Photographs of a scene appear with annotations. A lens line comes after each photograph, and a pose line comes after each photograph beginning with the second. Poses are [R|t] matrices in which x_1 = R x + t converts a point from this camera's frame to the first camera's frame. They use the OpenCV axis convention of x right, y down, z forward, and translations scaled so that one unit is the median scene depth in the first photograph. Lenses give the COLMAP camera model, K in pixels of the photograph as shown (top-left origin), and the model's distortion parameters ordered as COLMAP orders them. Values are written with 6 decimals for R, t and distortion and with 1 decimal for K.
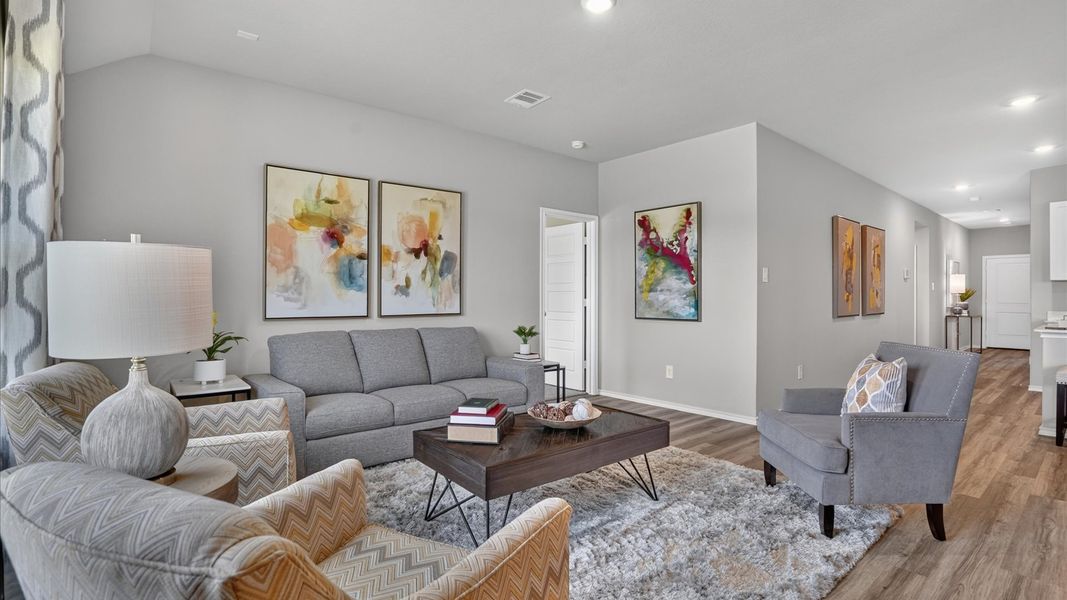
lens RADIAL K [[502.8, 0, 537.8], [0, 502.8, 303.3], [0, 0, 1]] dist [-0.059870, 0.027321]
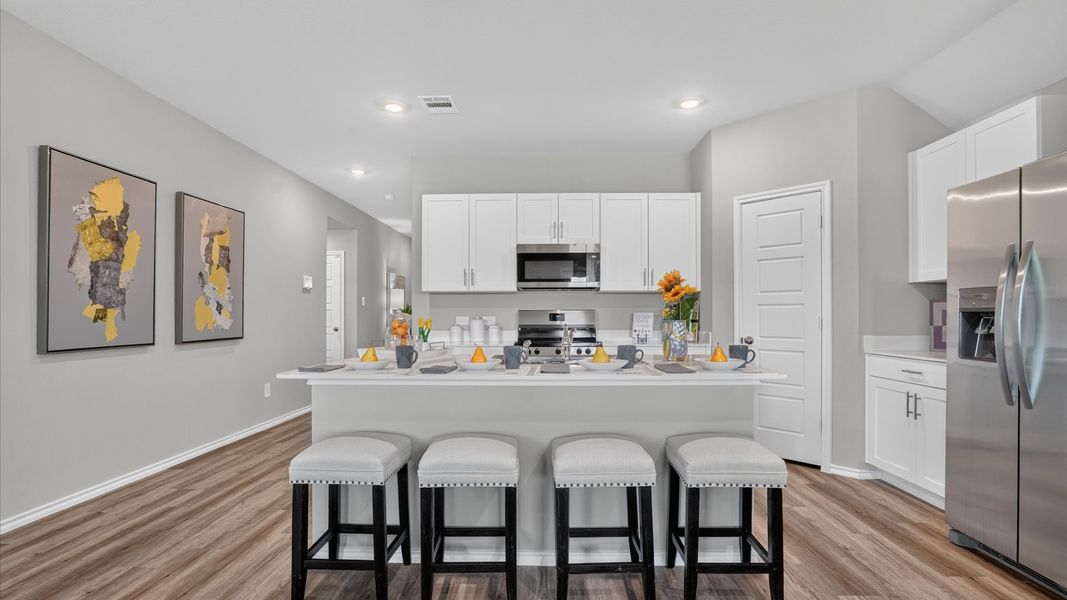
lens RADIAL K [[502.8, 0, 537.8], [0, 502.8, 303.3], [0, 0, 1]] dist [-0.059870, 0.027321]
pose [[0.662752, 0.018370, 0.748613, 0.558512], [0.009631, 0.999407, -0.033050, -0.000041], [-0.748777, 0.029114, 0.662182, 0.308829]]
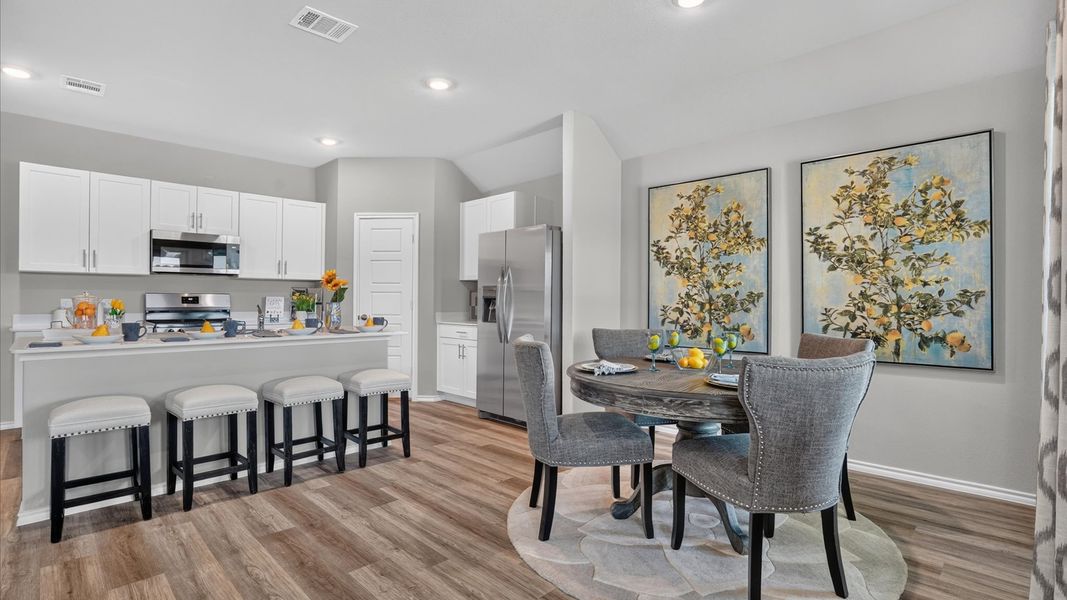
lens RADIAL K [[502.4, 0, 527.0], [0, 502.4, 297.0], [0, 0, 1]] dist [-0.013291, 0.000280]
pose [[-0.068940, 0.007469, 0.997593, 0.273845], [0.008779, 0.999938, -0.006880, 0.001455], [-0.997582, 0.008284, -0.069001, 0.299316]]
